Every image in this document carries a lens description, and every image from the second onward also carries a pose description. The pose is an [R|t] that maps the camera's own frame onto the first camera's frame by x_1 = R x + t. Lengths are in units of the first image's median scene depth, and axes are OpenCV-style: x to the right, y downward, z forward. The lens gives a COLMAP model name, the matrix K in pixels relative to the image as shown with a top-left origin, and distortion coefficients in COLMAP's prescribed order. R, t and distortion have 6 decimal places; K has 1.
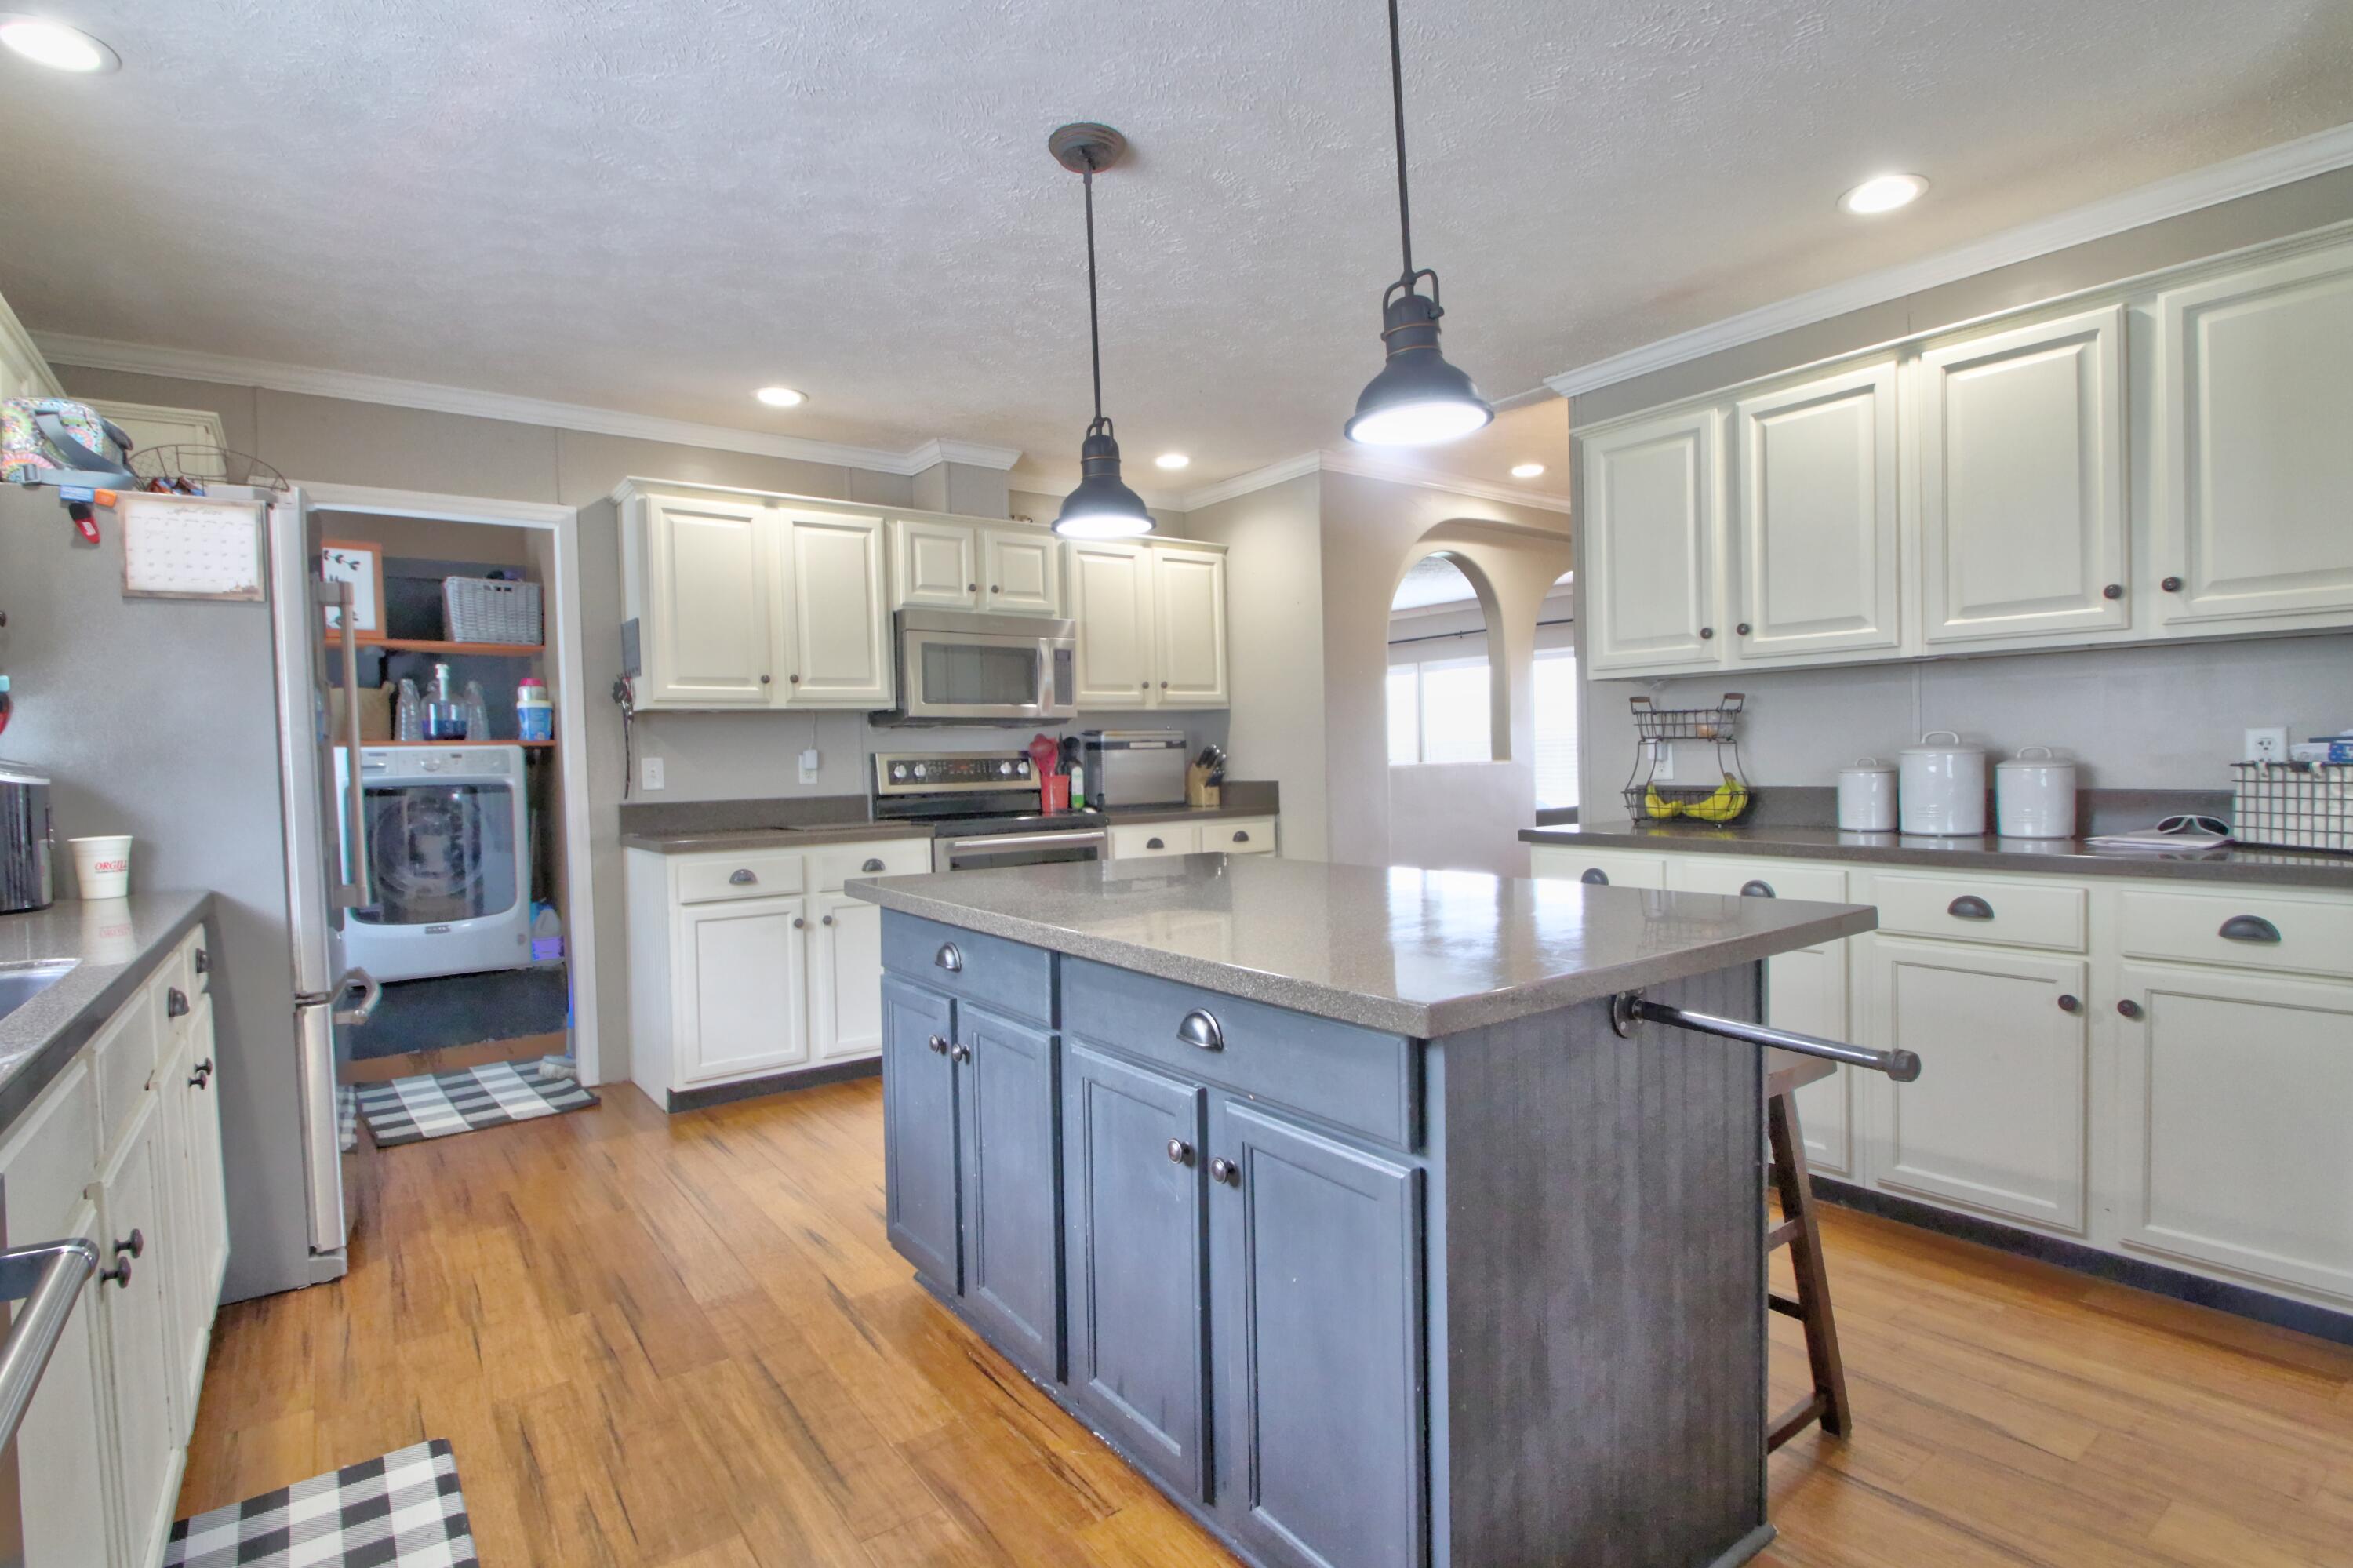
lens RADIAL K [[1170.7, 0, 1176.5], [0, 1170.7, 784.0], [0, 0, 1]] dist [0.059791, 0.000072]
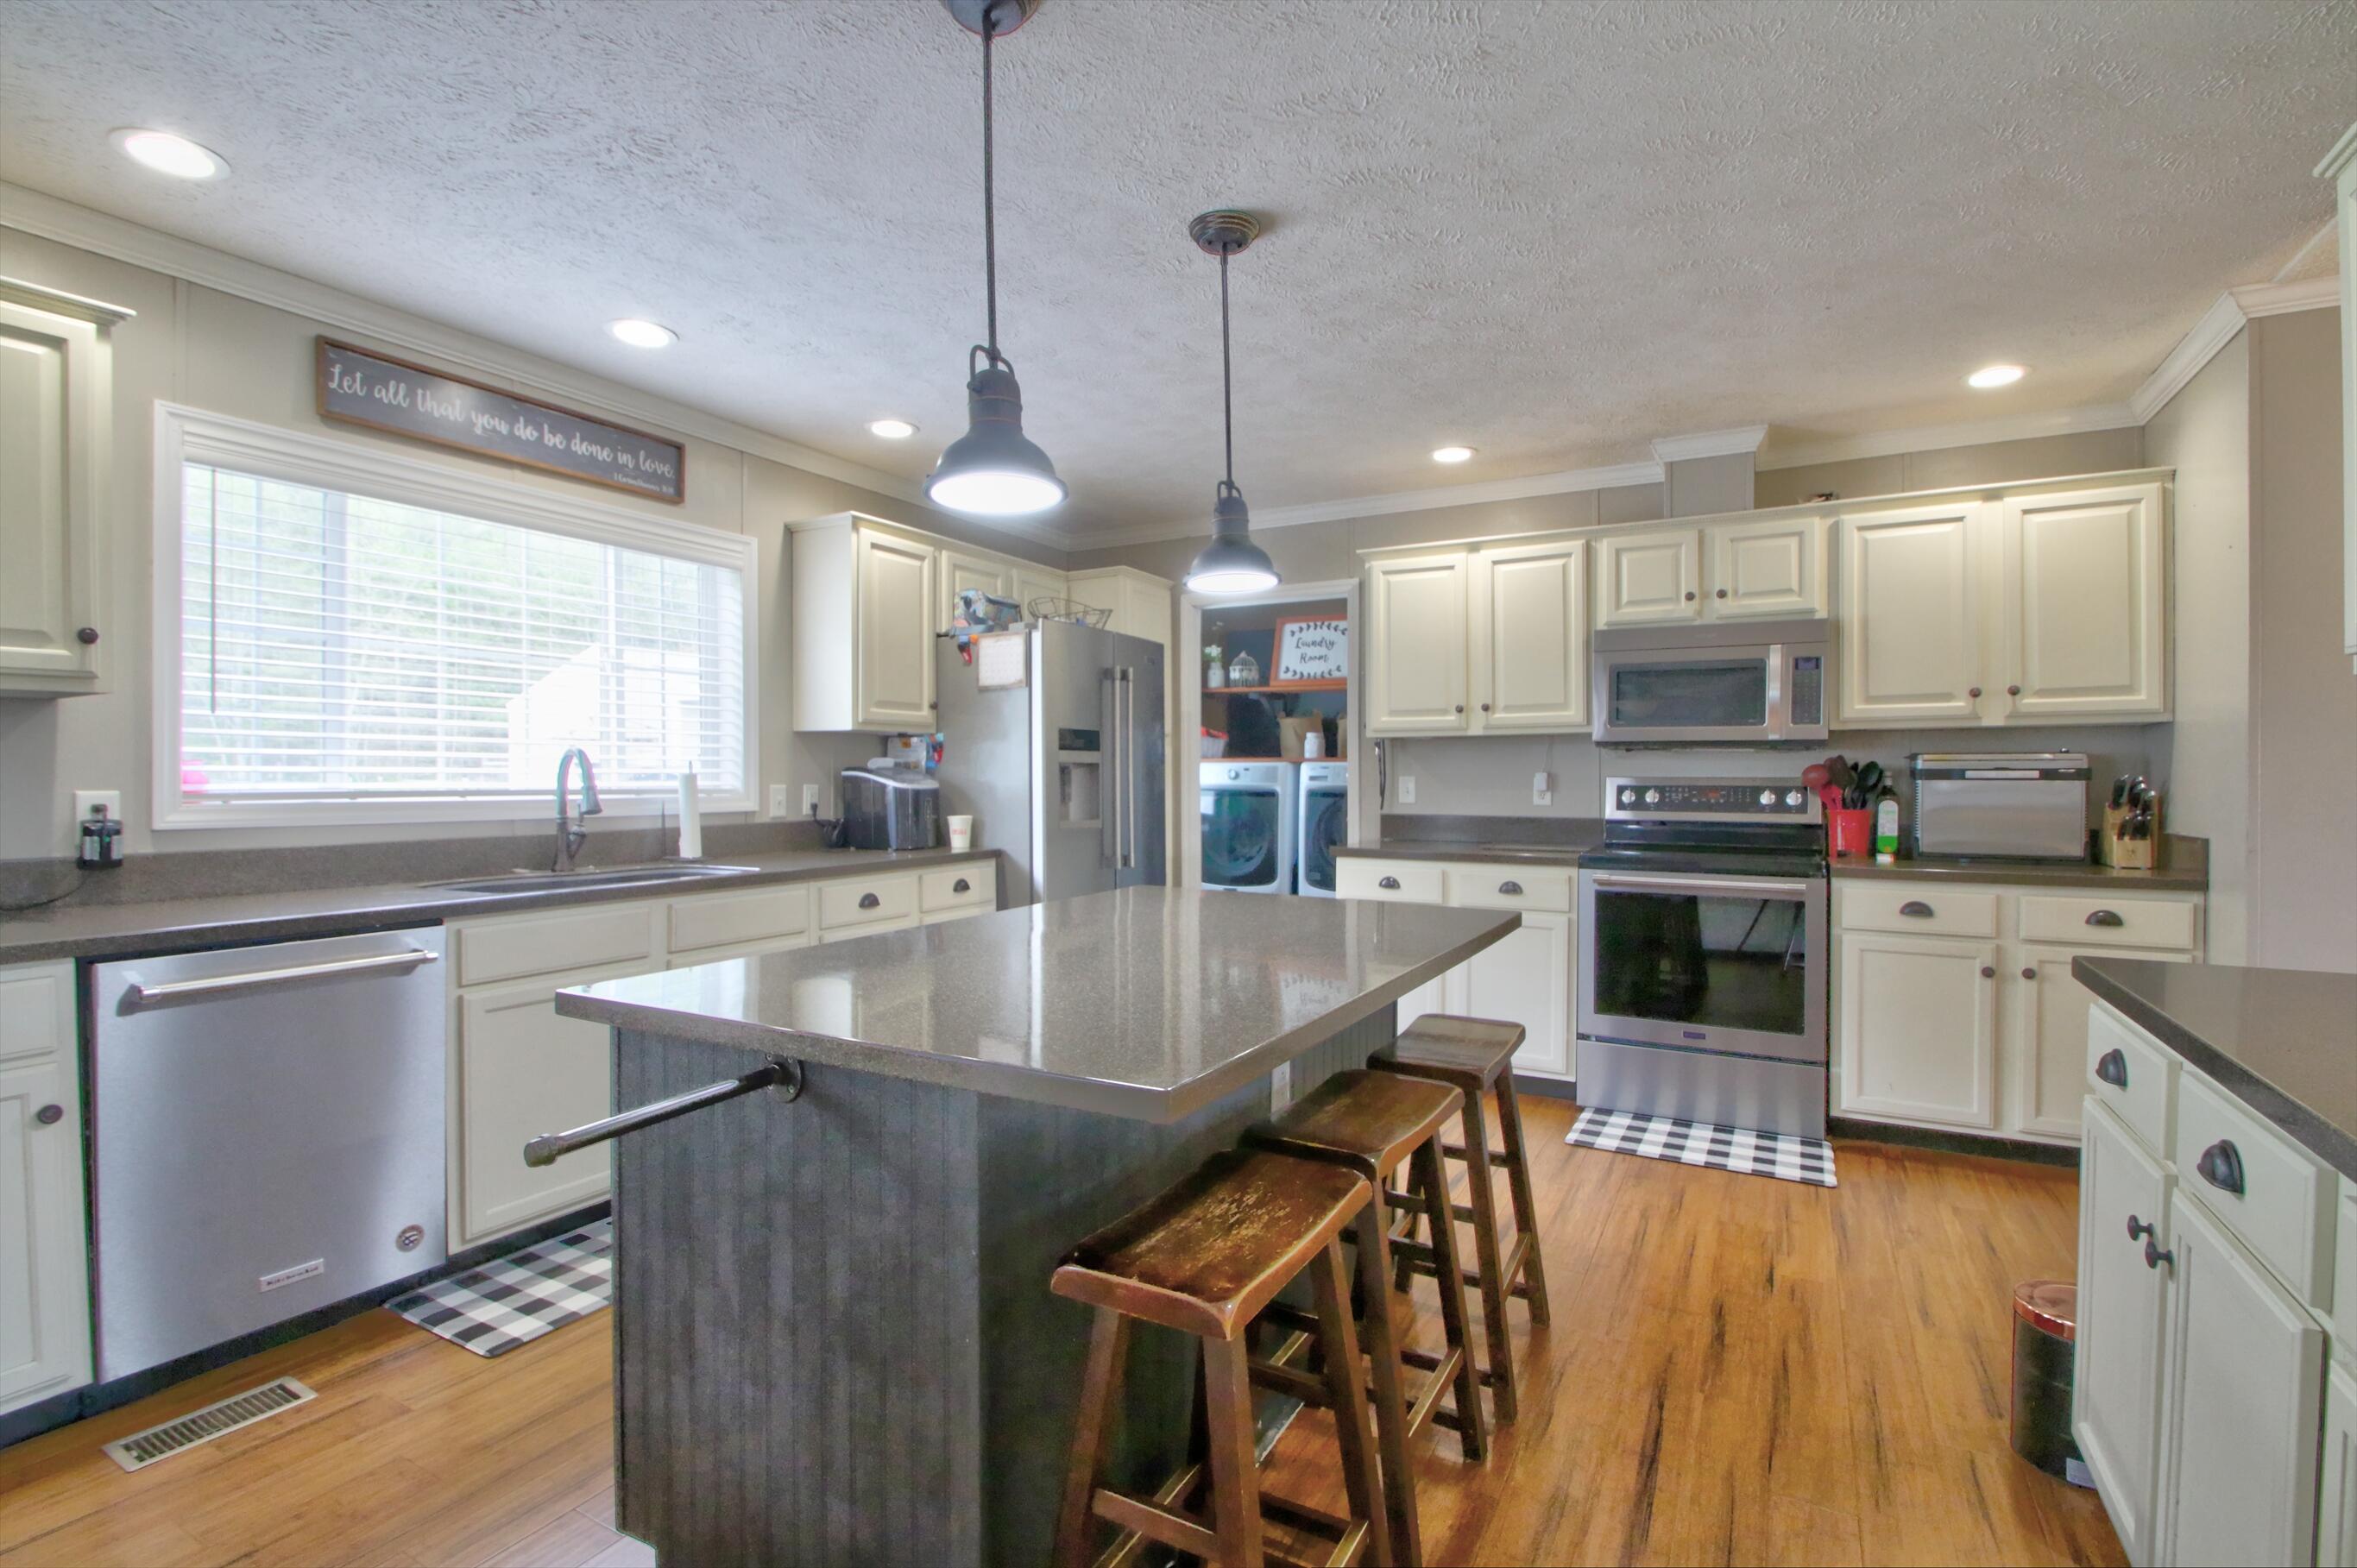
lens RADIAL K [[1075.7, 0, 1166.7], [0, 1075.7, 784.9], [0, 0, 1]] dist [0.014375, -0.017969]
pose [[0.410982, 0.028033, -0.911212, 0.391733], [-0.038332, 0.999175, 0.013451, -0.016883], [0.910837, 0.029400, 0.411718, 0.276958]]
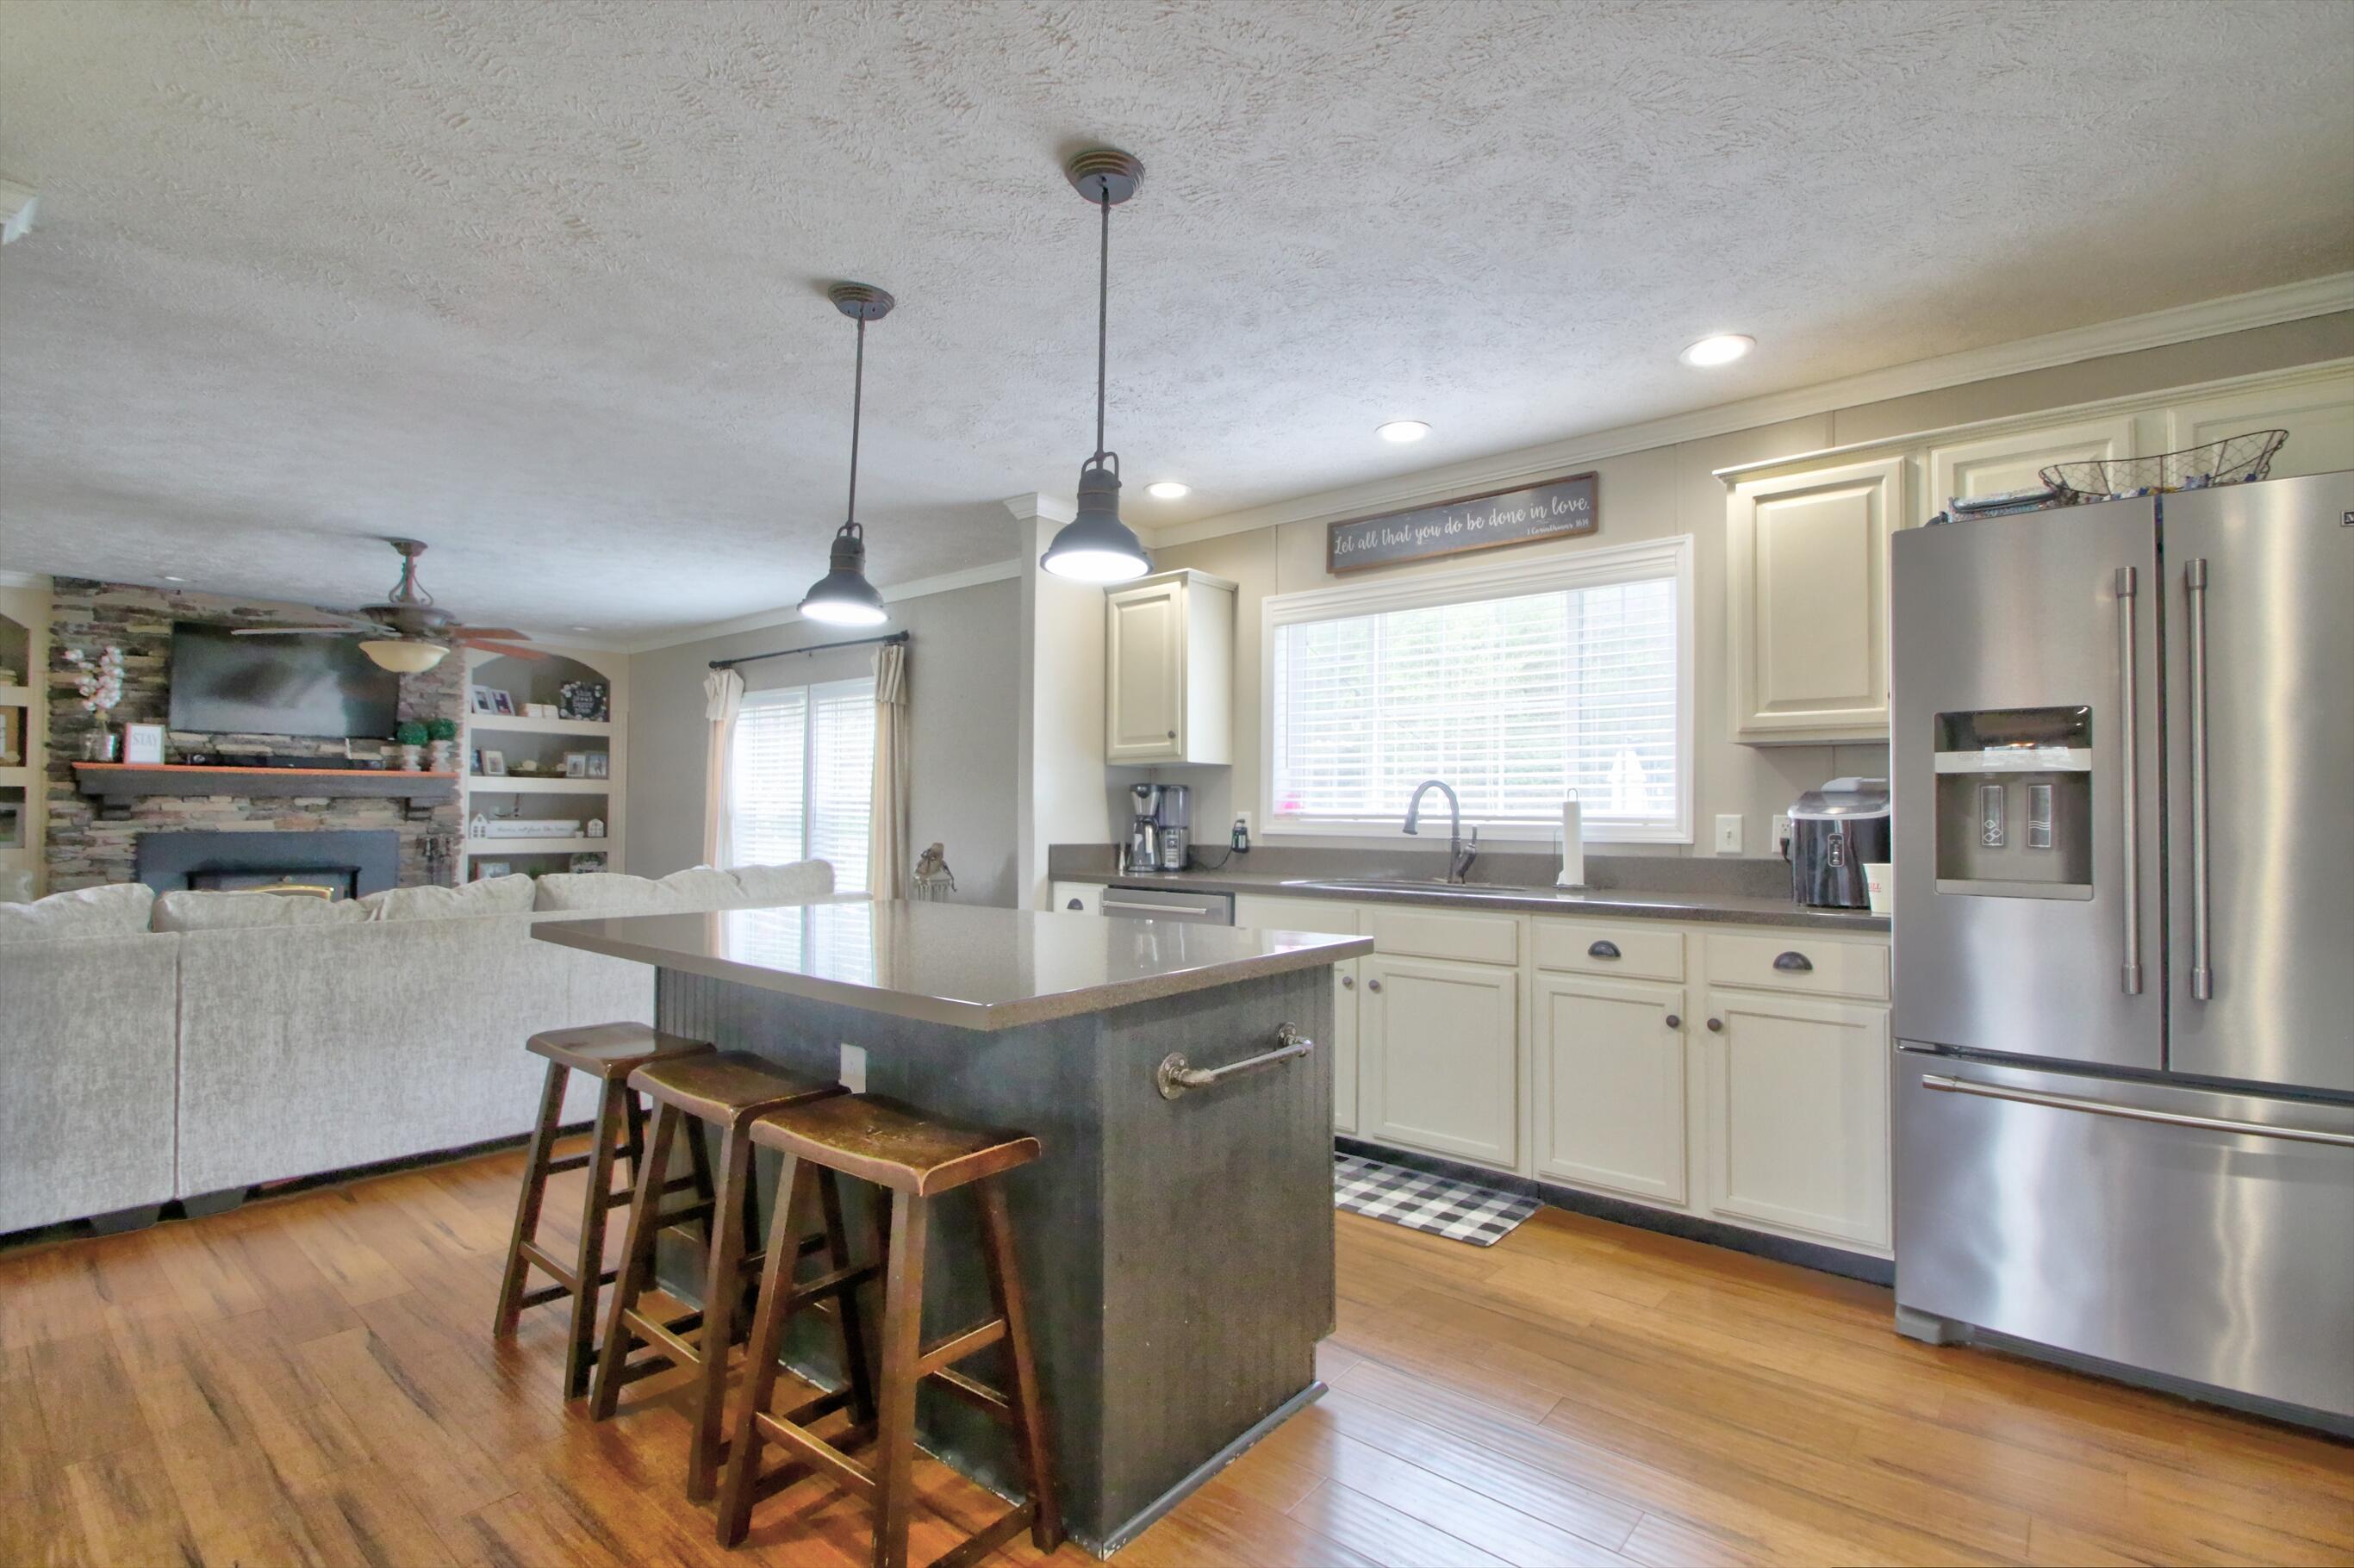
lens RADIAL K [[1074.3, 0, 1165.3], [0, 1074.3, 784.9], [0, 0, 1]] dist [0.014375, -0.017969]
pose [[-0.970725, 0.014336, -0.239767, 0.067803], [0.010908, 0.999819, 0.015618, -0.026937], [0.239947, 0.012545, -0.970705, 0.869845]]
